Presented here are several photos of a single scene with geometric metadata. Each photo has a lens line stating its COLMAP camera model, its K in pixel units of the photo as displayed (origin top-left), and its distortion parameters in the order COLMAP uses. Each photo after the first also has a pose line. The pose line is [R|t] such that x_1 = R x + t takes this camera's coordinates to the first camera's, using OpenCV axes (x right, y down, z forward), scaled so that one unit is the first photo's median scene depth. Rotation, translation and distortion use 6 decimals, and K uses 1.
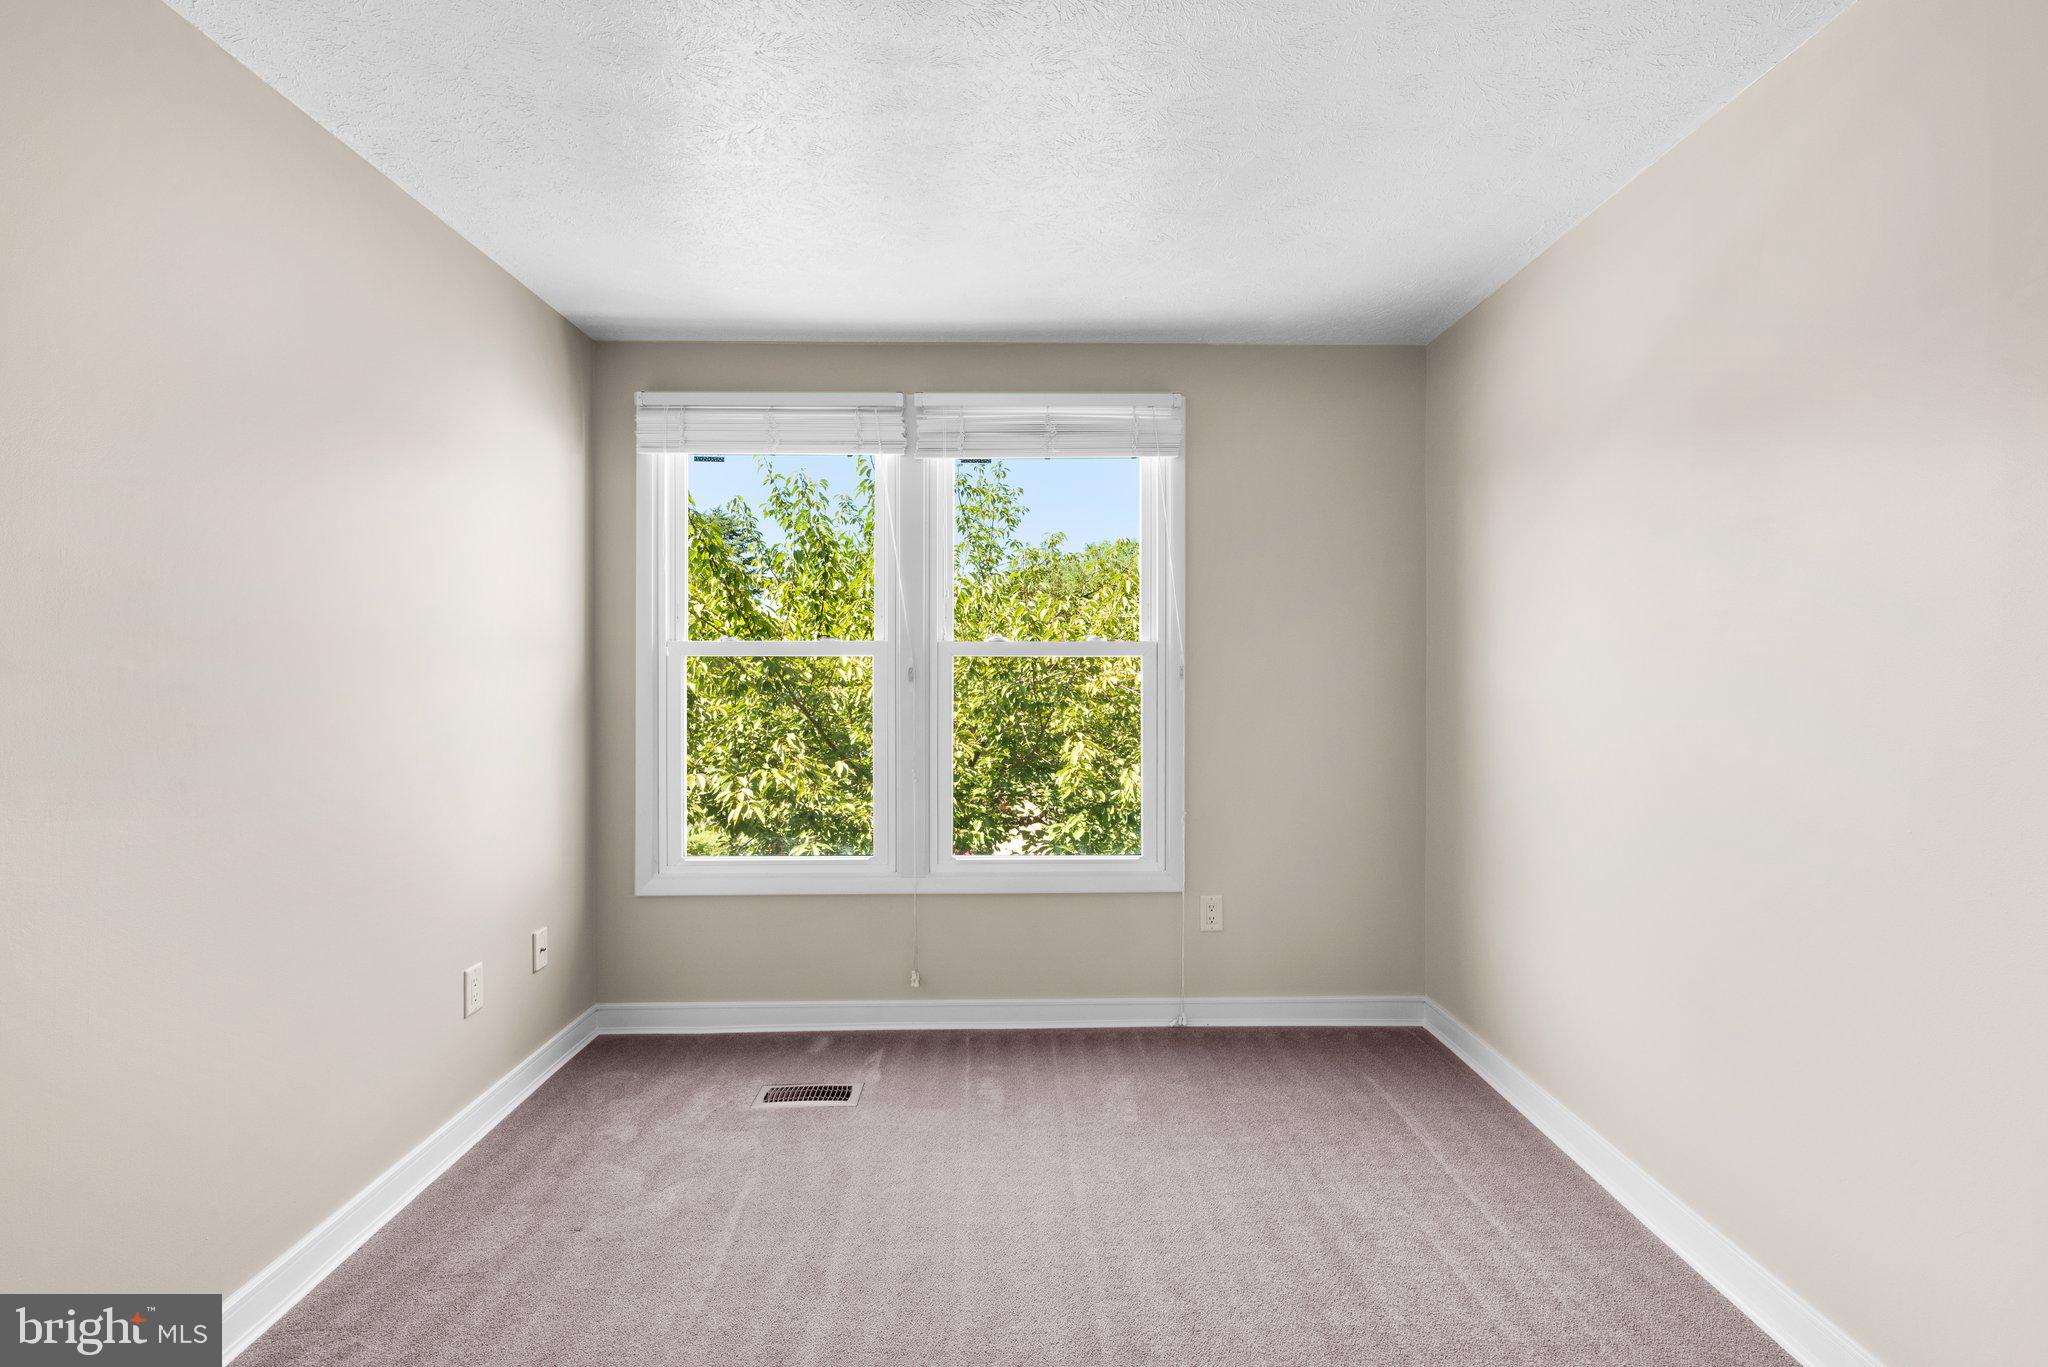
lens RADIAL K [[911.9, 0, 1029.9], [0, 911.9, 690.7], [0, 0, 1]] dist [0.002700, -0.000546]
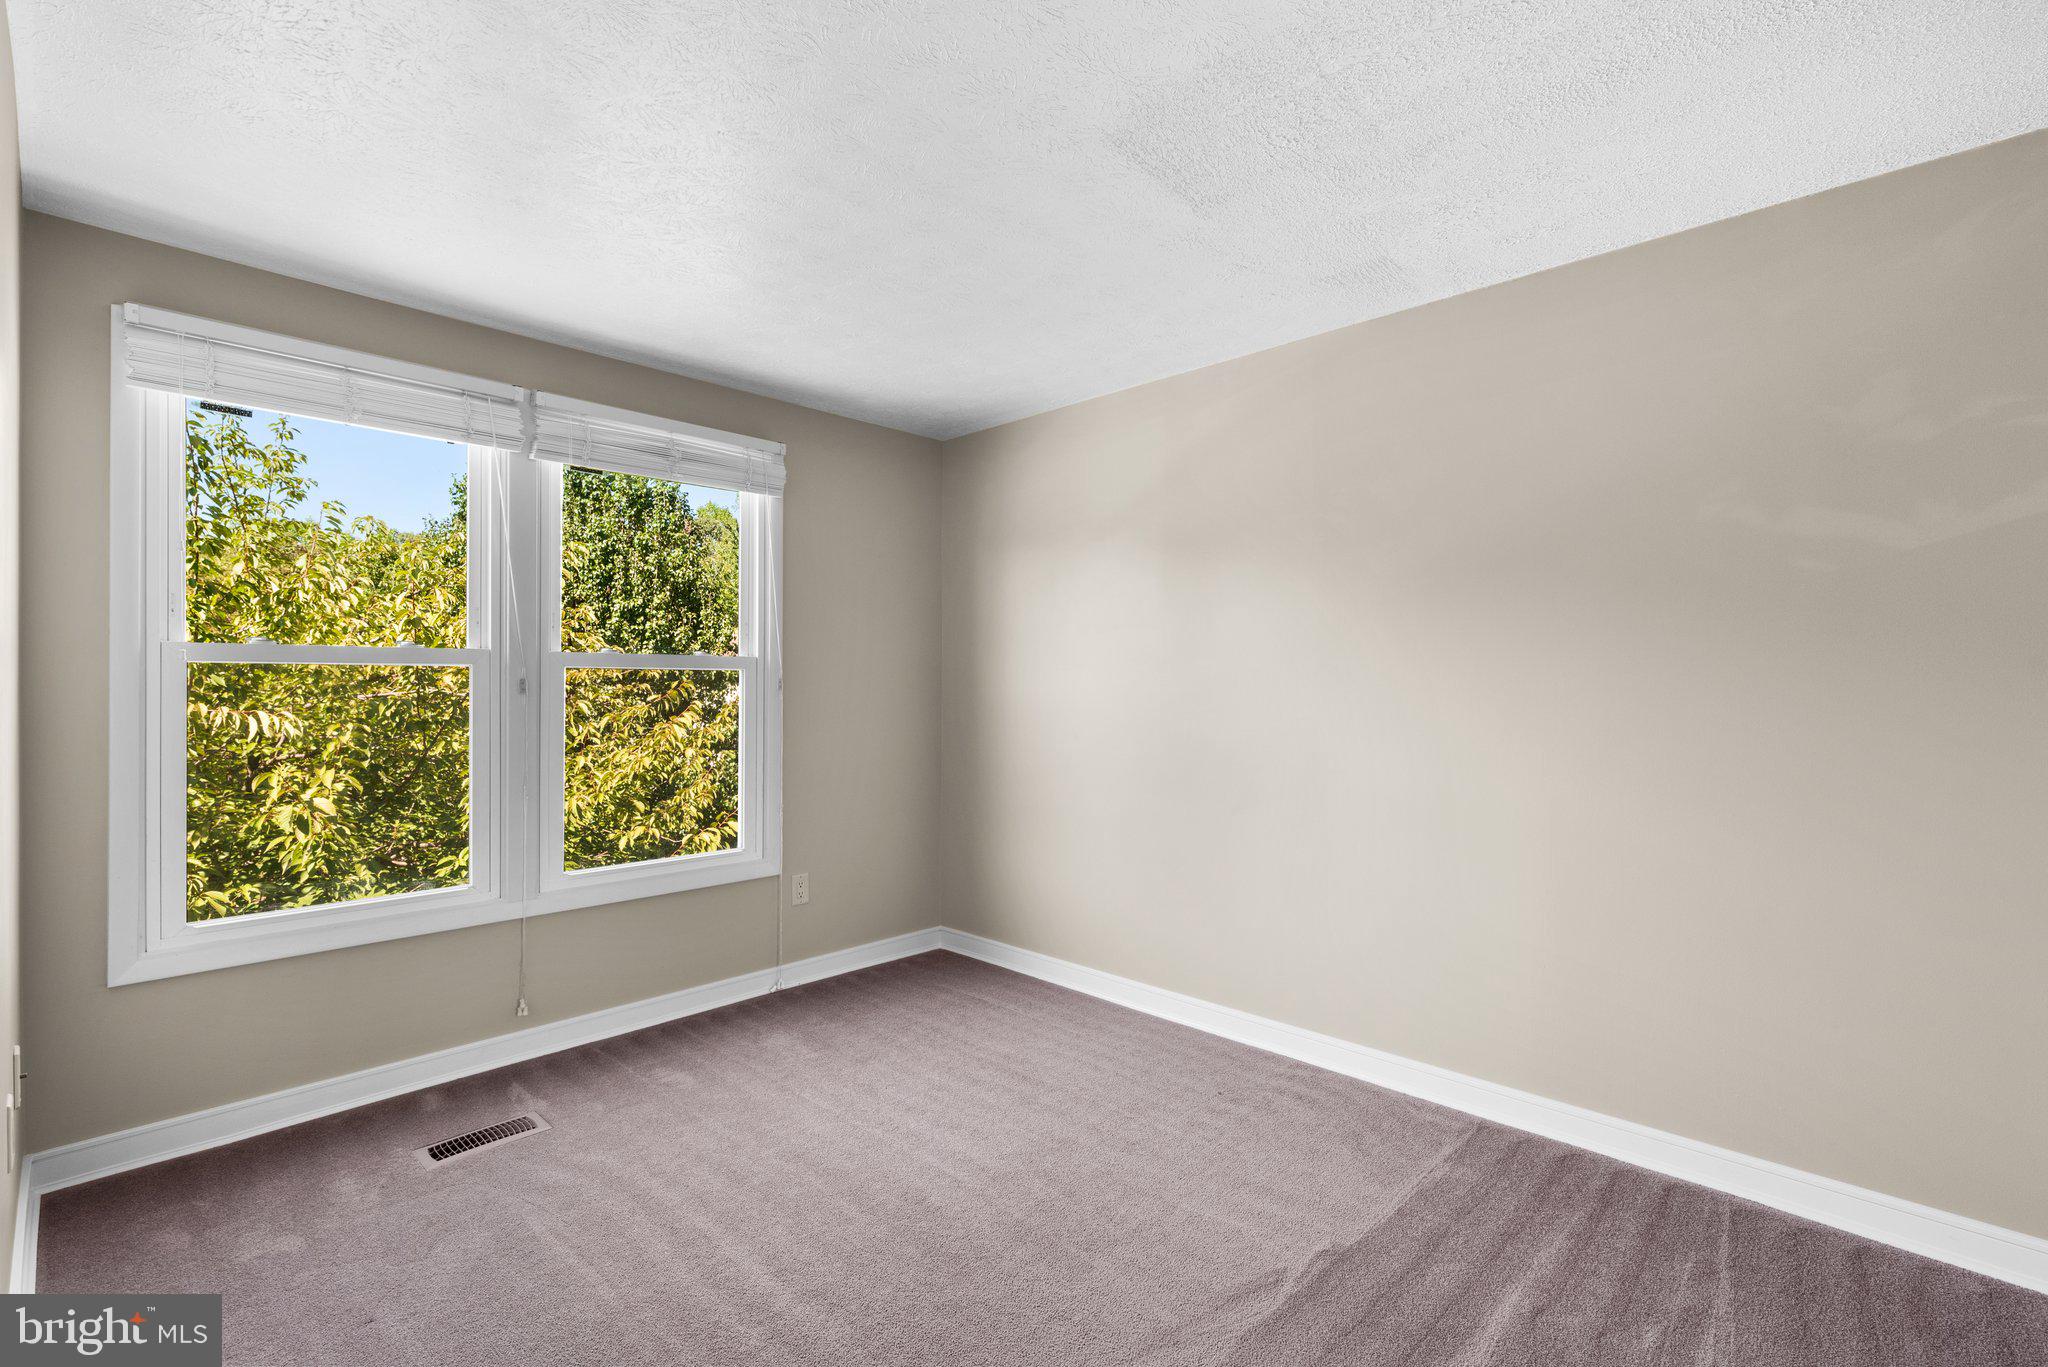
lens RADIAL K [[911.9, 0, 1029.9], [0, 911.9, 690.7], [0, 0, 1]] dist [0.002700, -0.000546]
pose [[0.706049, -0.003062, 0.708156, -0.441132], [0.014153, 0.999852, -0.009788, 0.006376], [-0.708021, 0.016934, 0.705988, -0.043119]]
